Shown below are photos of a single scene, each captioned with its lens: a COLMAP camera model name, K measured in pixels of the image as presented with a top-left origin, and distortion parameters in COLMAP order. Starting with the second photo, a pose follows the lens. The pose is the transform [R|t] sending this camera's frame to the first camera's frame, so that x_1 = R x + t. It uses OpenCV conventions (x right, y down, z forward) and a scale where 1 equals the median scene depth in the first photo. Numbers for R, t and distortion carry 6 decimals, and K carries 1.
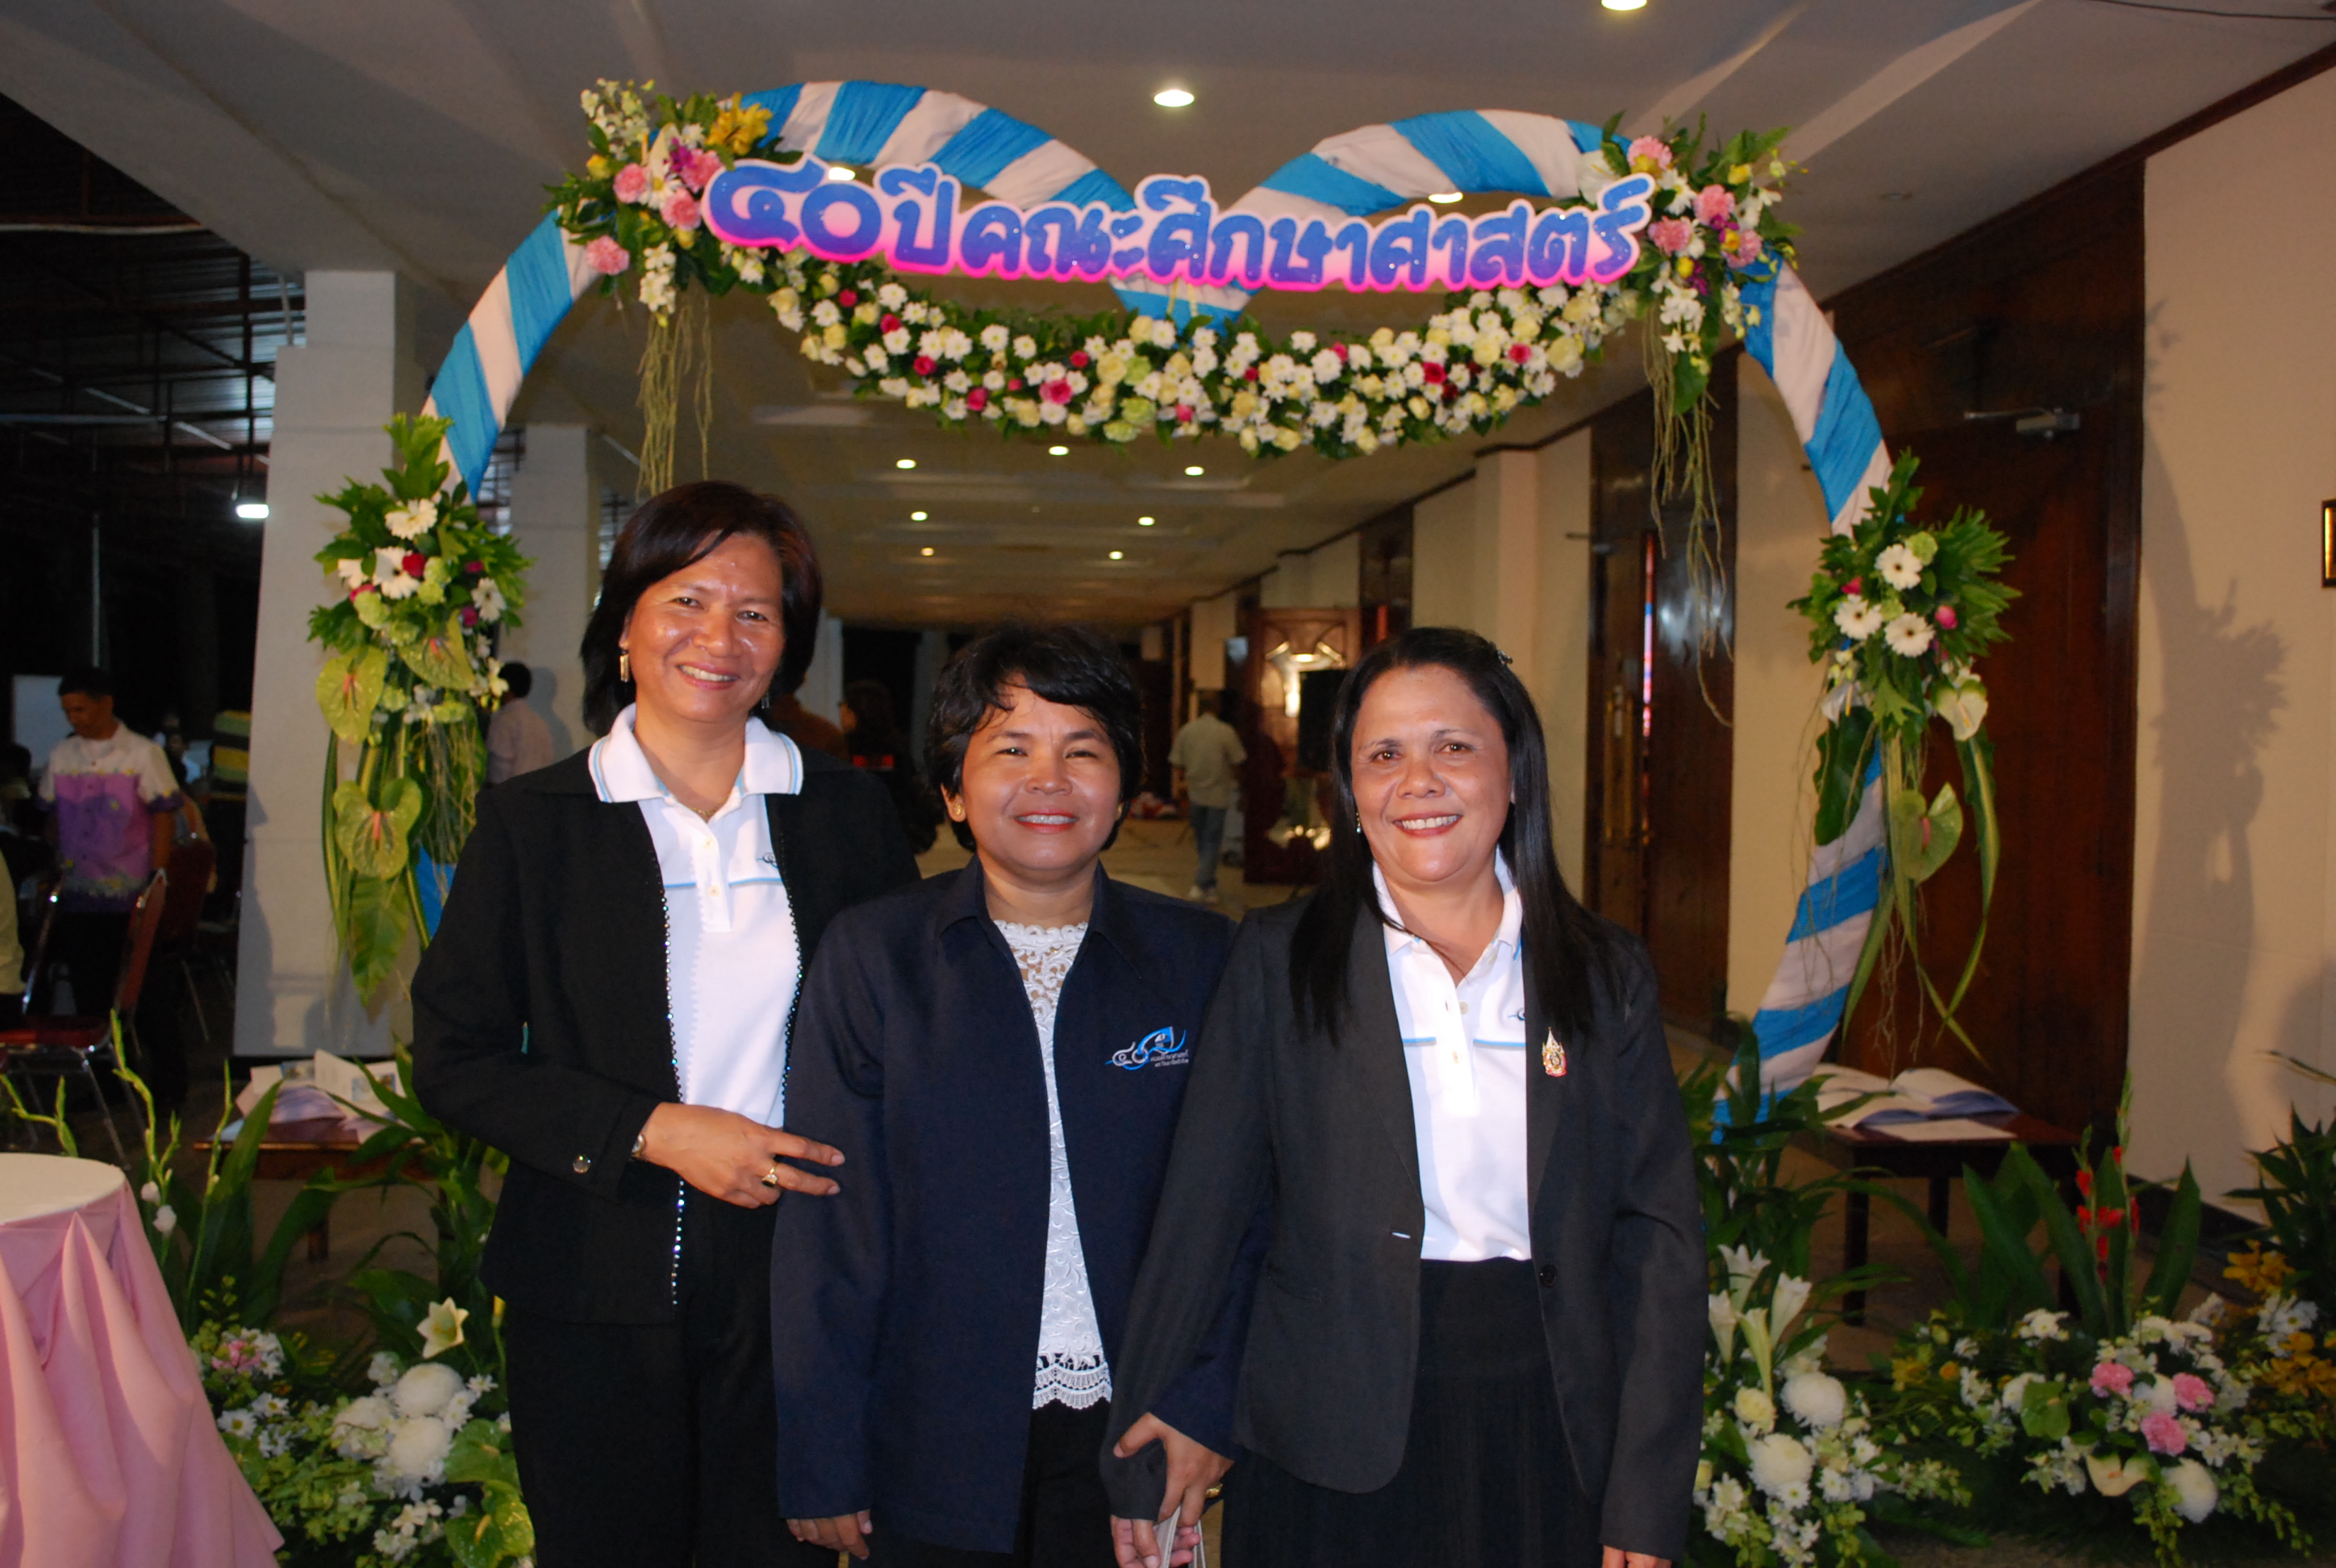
lens RADIAL K [[2197.2, 0, 1164.8], [0, 2197.2, 788.4], [0, 0, 1]] dist [-0.064398, 0.005430]
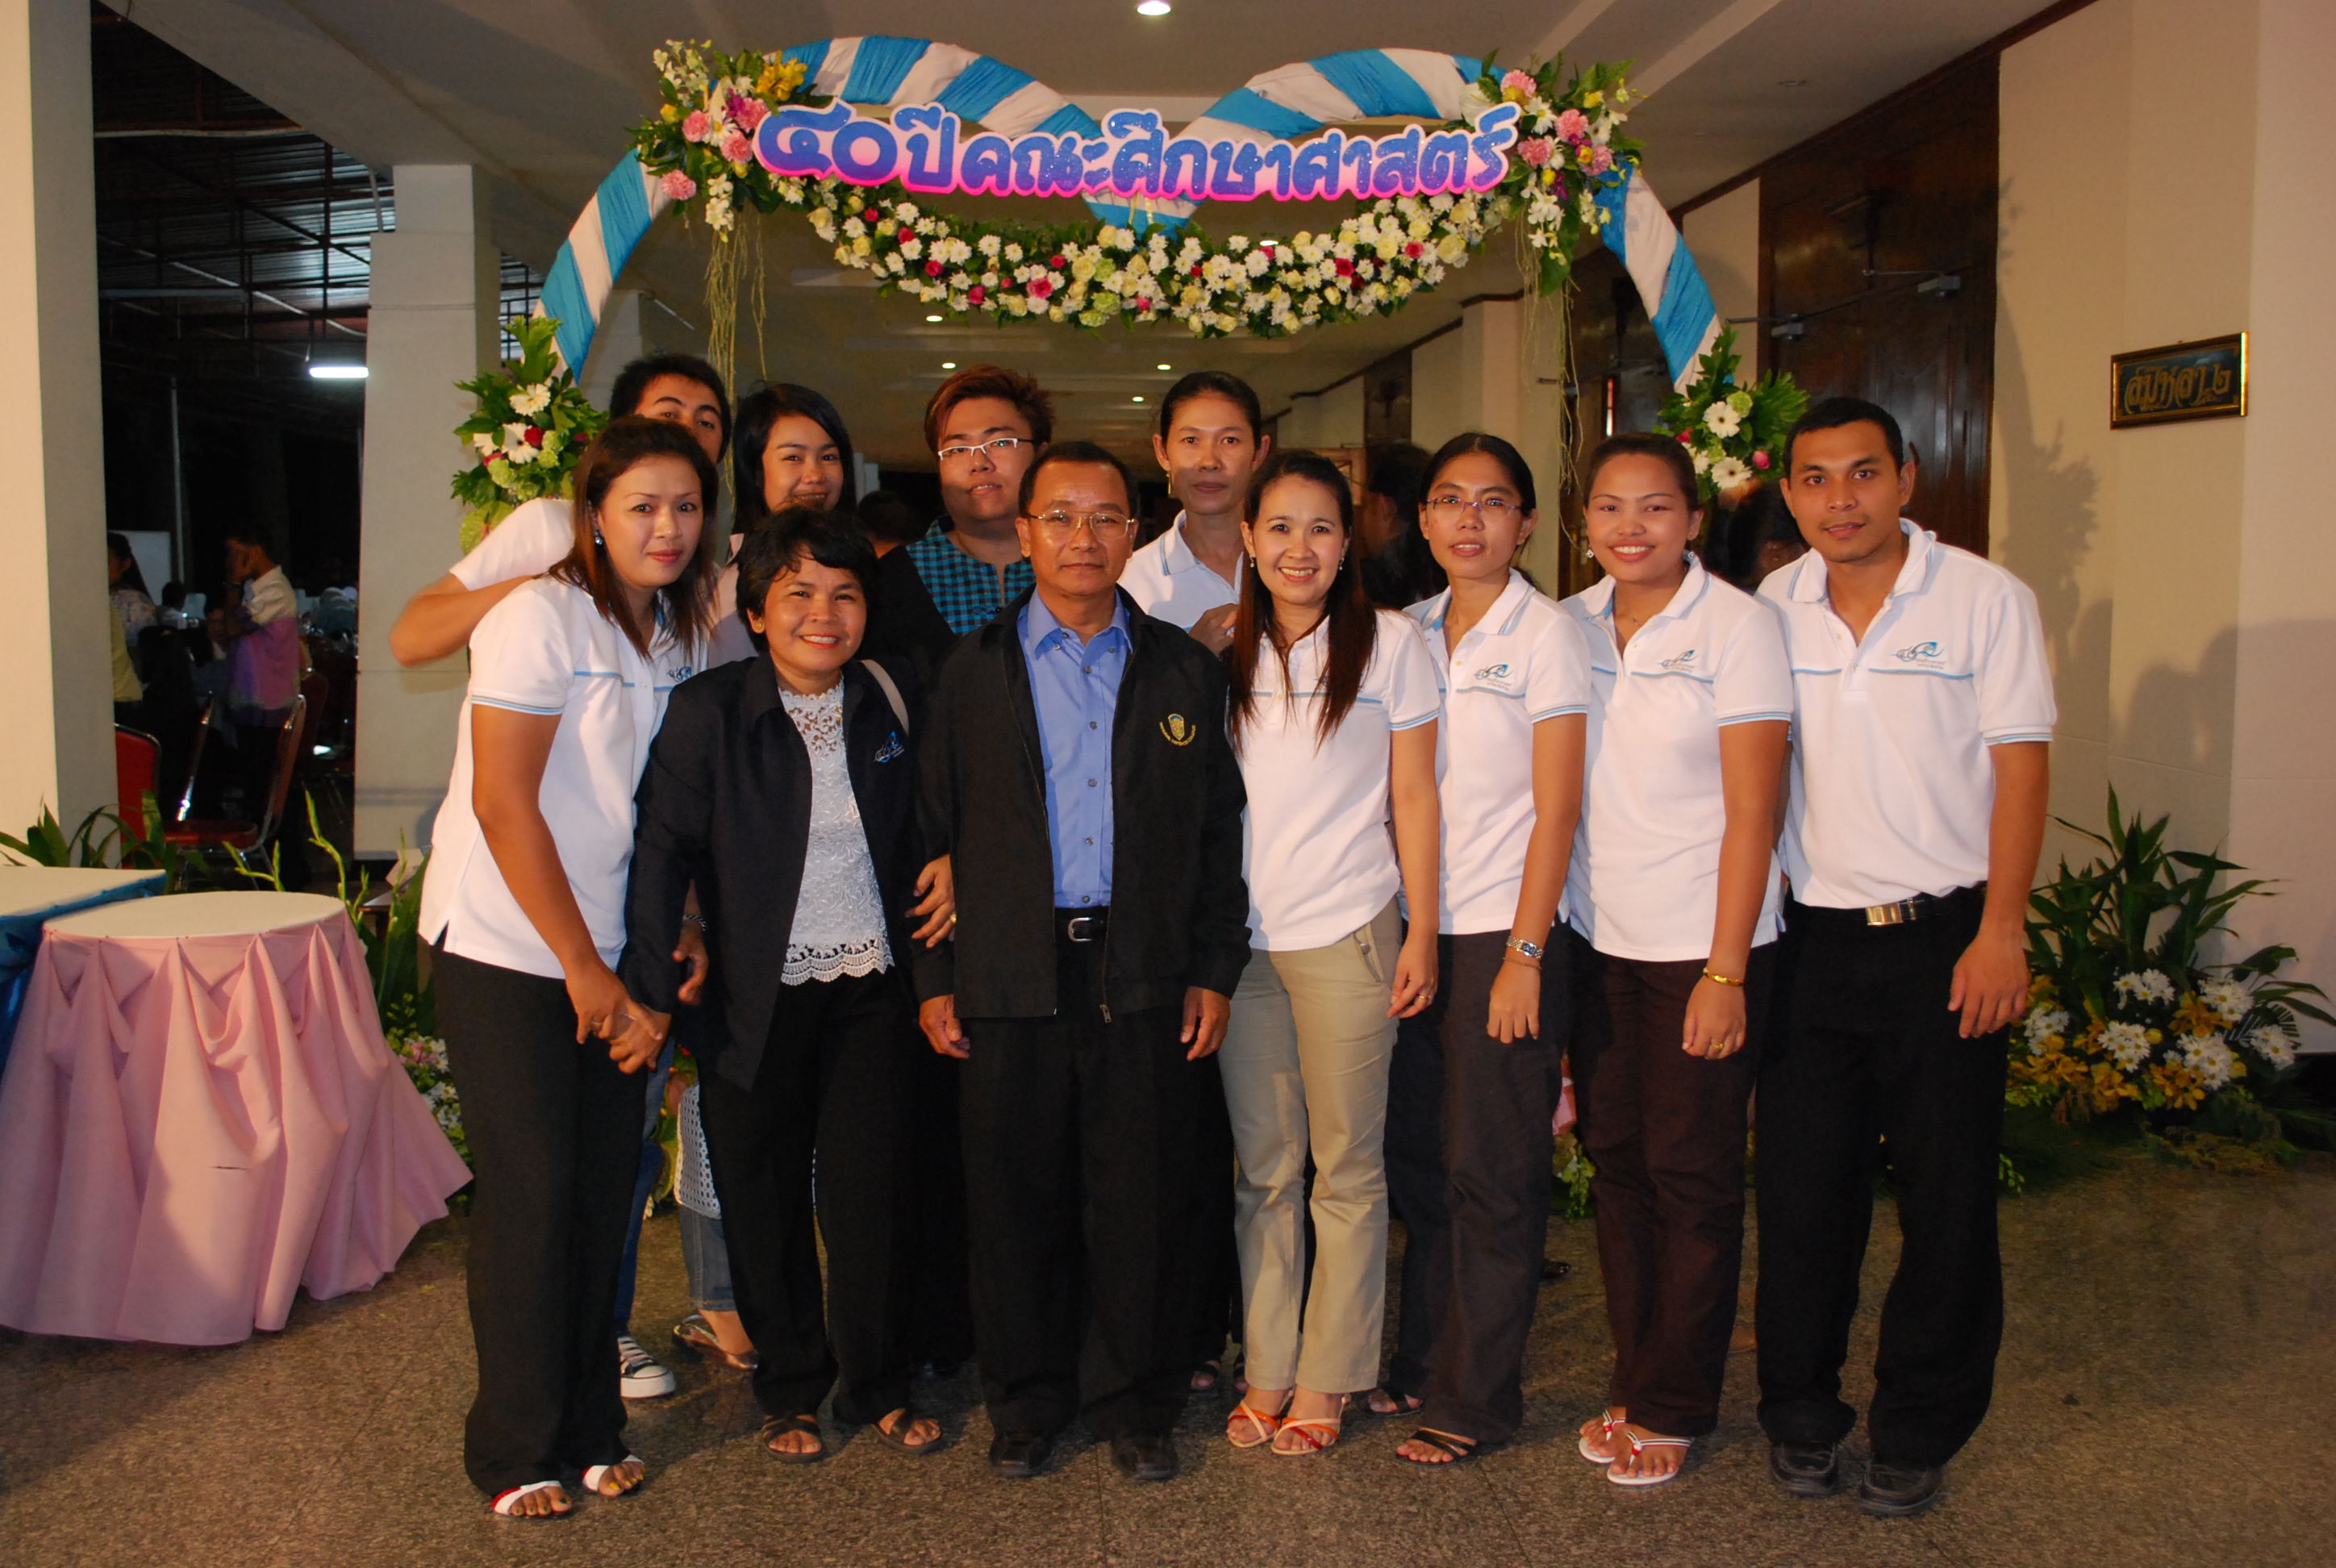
lens RADIAL K [[2163.7, 0, 1162.5], [0, 2163.7, 777.9], [0, 0, 1]] dist [-0.067901, 0.008501]
pose [[0.999756, -0.011648, -0.018743, 0.039863], [0.012935, 0.997456, 0.070103, 0.011897], [0.017878, -0.070329, 0.997364, -0.239875]]
